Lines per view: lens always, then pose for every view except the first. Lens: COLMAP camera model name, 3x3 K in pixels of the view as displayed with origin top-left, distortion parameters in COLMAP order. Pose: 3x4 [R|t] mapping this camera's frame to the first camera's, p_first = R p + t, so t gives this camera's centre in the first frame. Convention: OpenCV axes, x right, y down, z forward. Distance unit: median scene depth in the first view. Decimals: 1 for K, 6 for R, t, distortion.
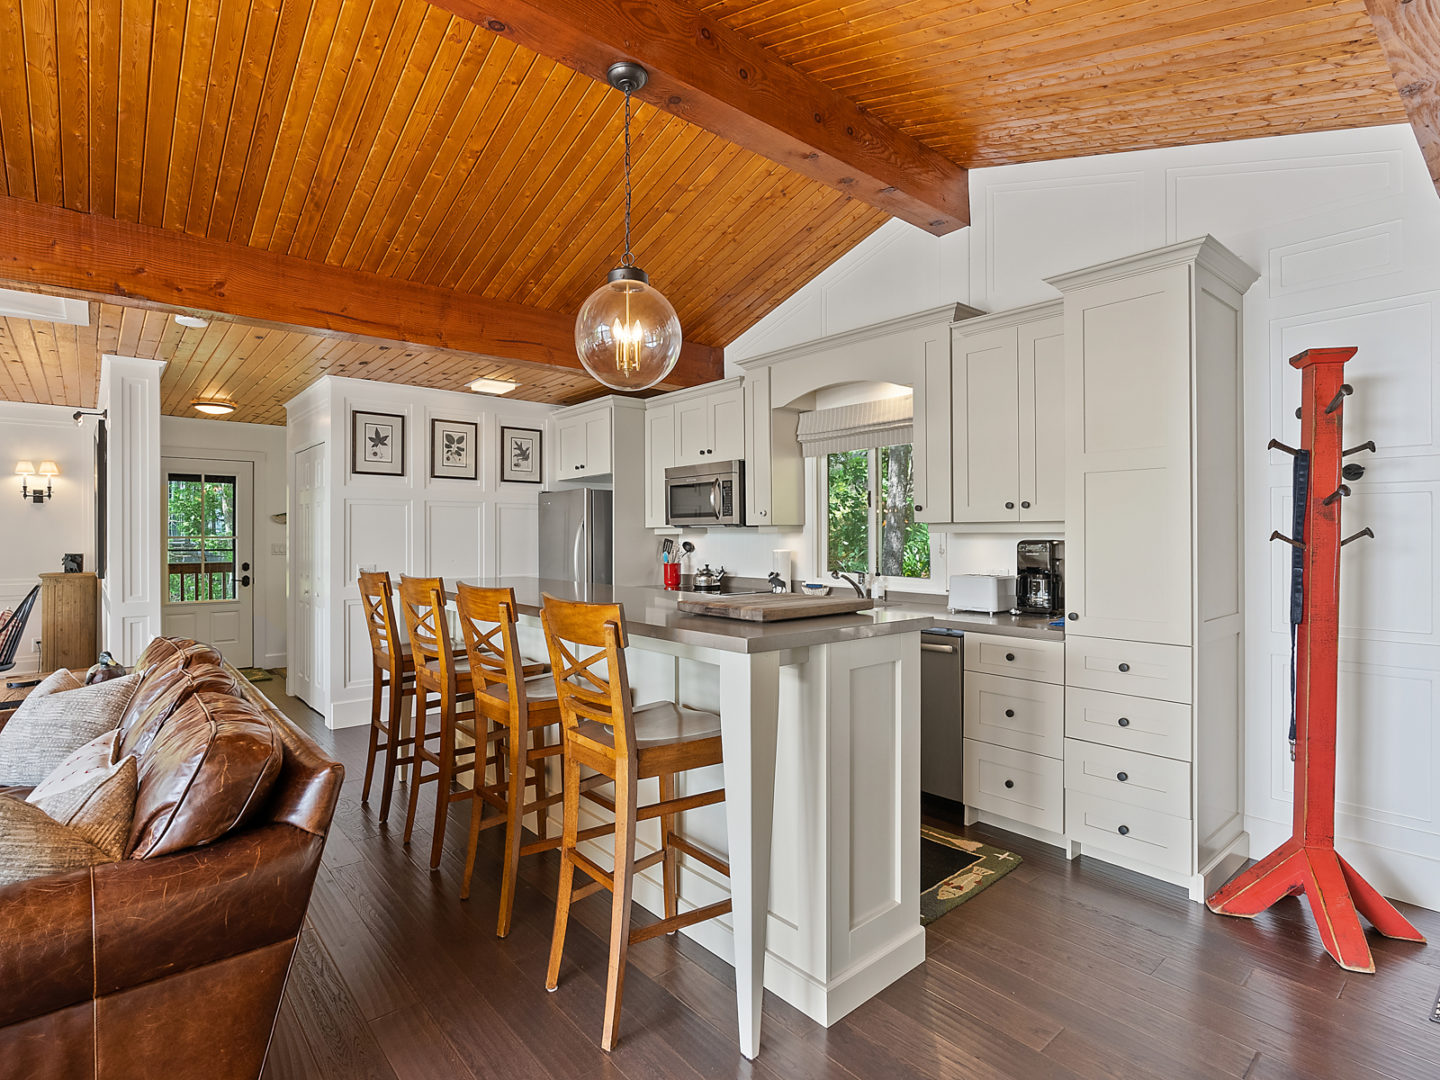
lens RADIAL K [[736.8, 0, 719.7], [0, 736.8, 534.6], [0, 0, 1]] dist [-0.012838, 0.004625]
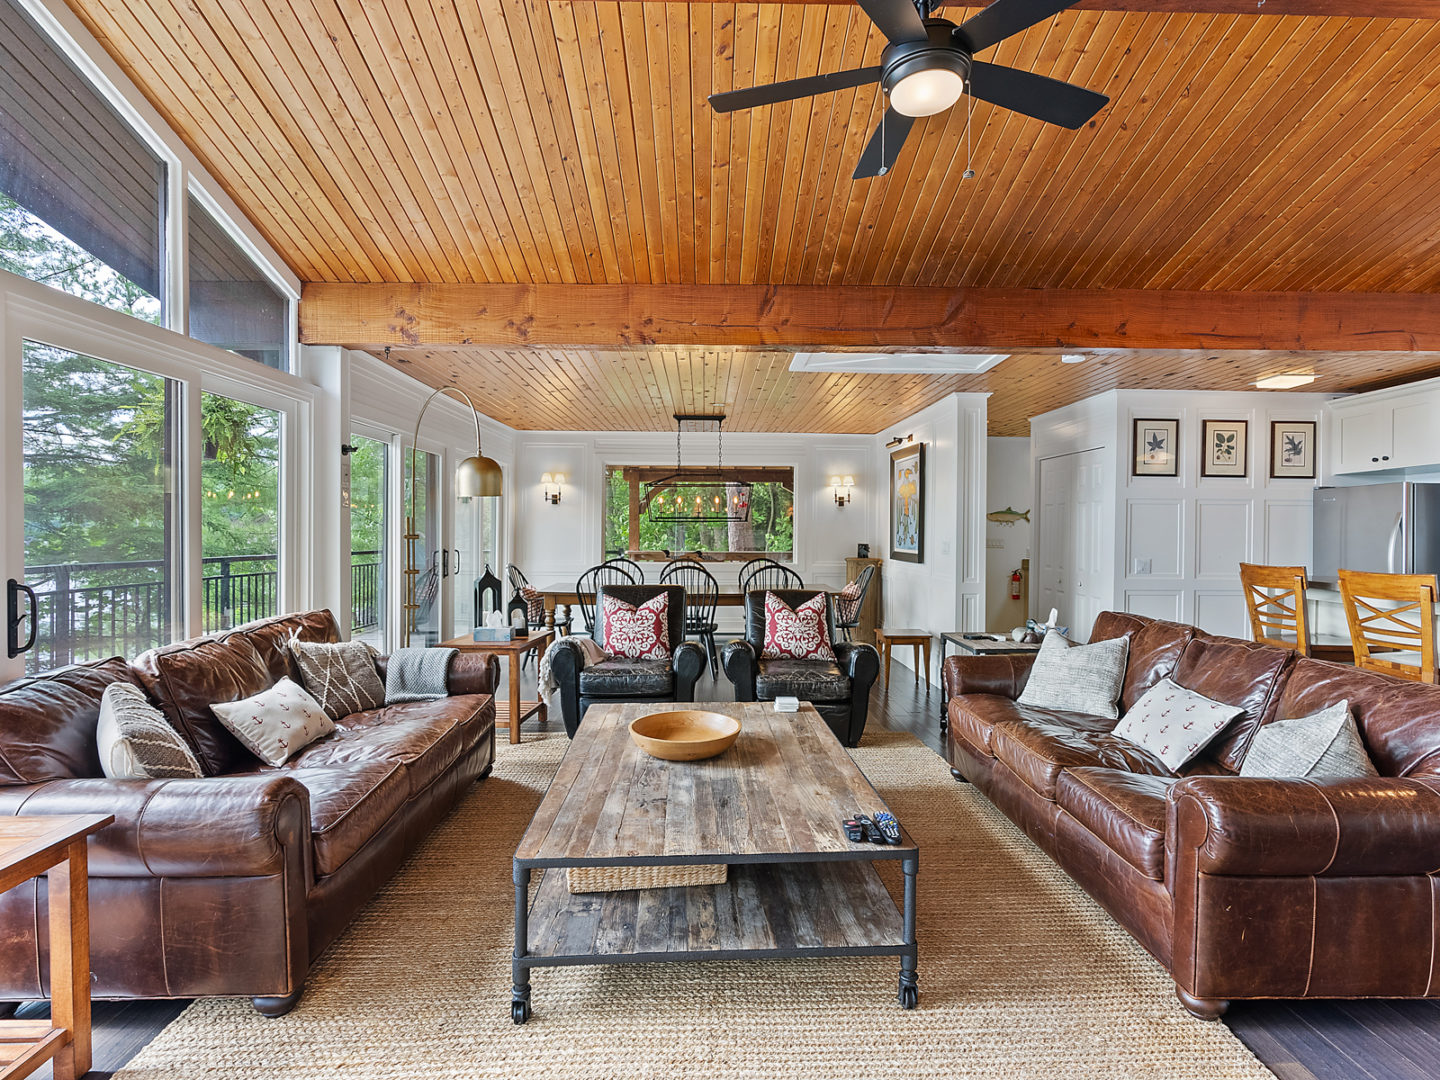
lens RADIAL K [[736.8, 0, 719.8], [0, 736.8, 546.0], [0, 0, 1]] dist [-0.012838, 0.004625]
pose [[0.775236, 0.019490, -0.631371, -0.304382], [-0.006423, 0.999715, 0.022973, 0.000396], [0.631639, -0.013754, 0.775141, -0.264308]]
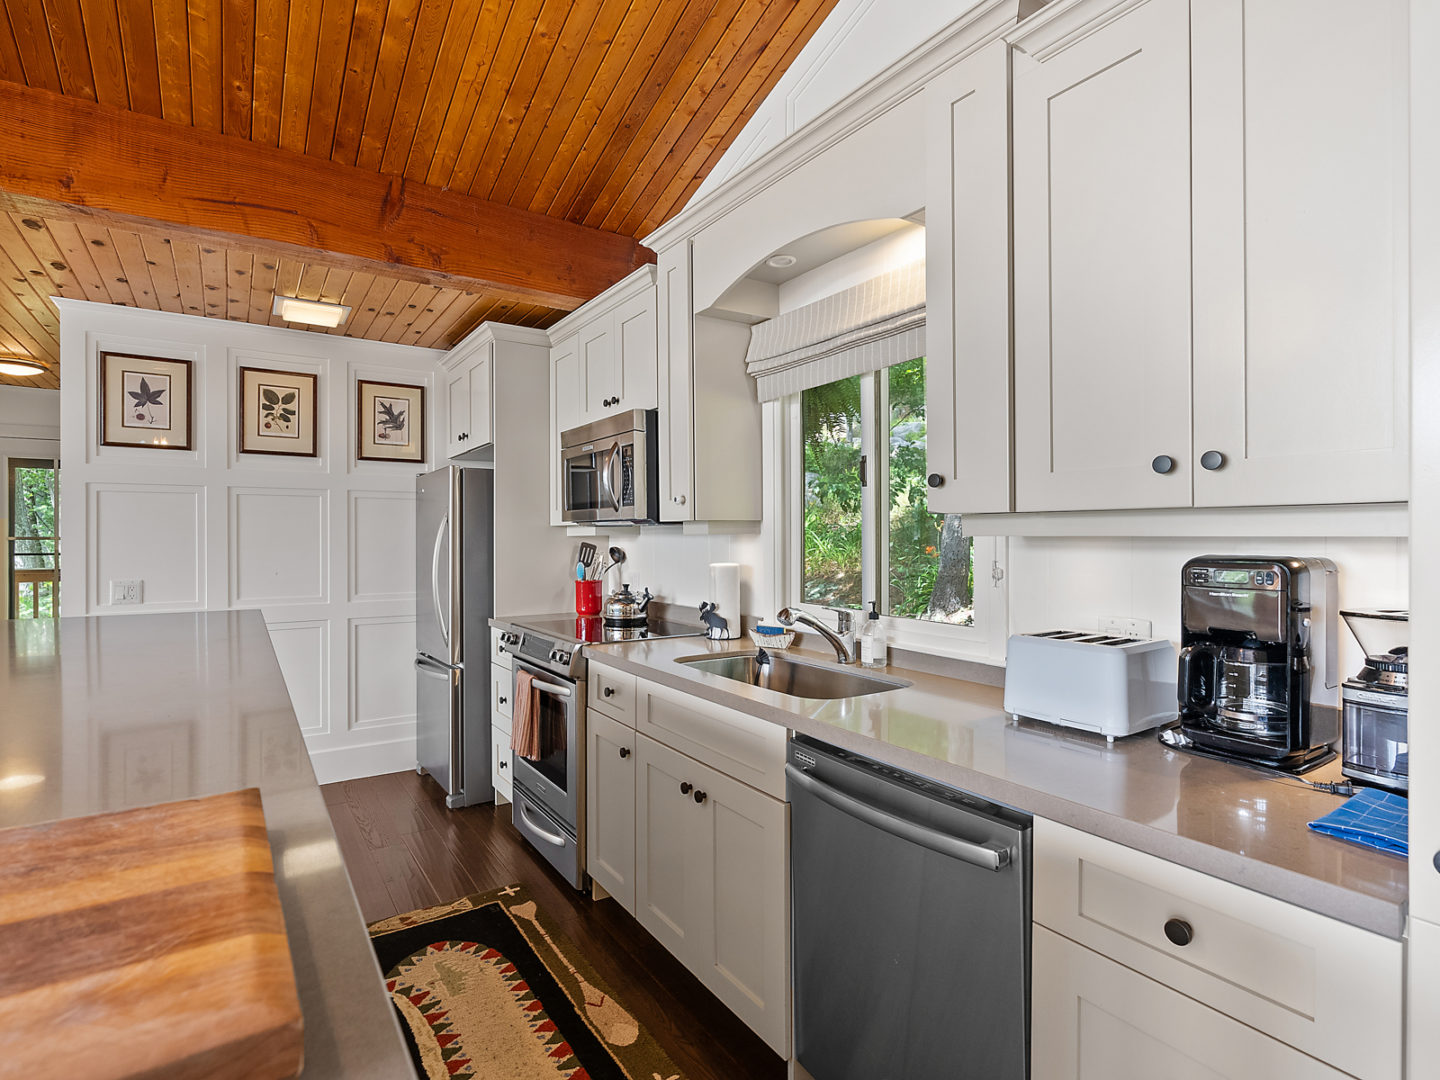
lens RADIAL K [[736.8, 0, 720.7], [0, 736.8, 536.4], [0, 0, 1]] dist [-0.012838, 0.004625]
pose [[0.992935, 0.001148, -0.118653, 0.153783], [-0.000669, 0.999991, 0.004073, -0.003273], [0.118656, -0.003965, 0.992927, 0.432104]]
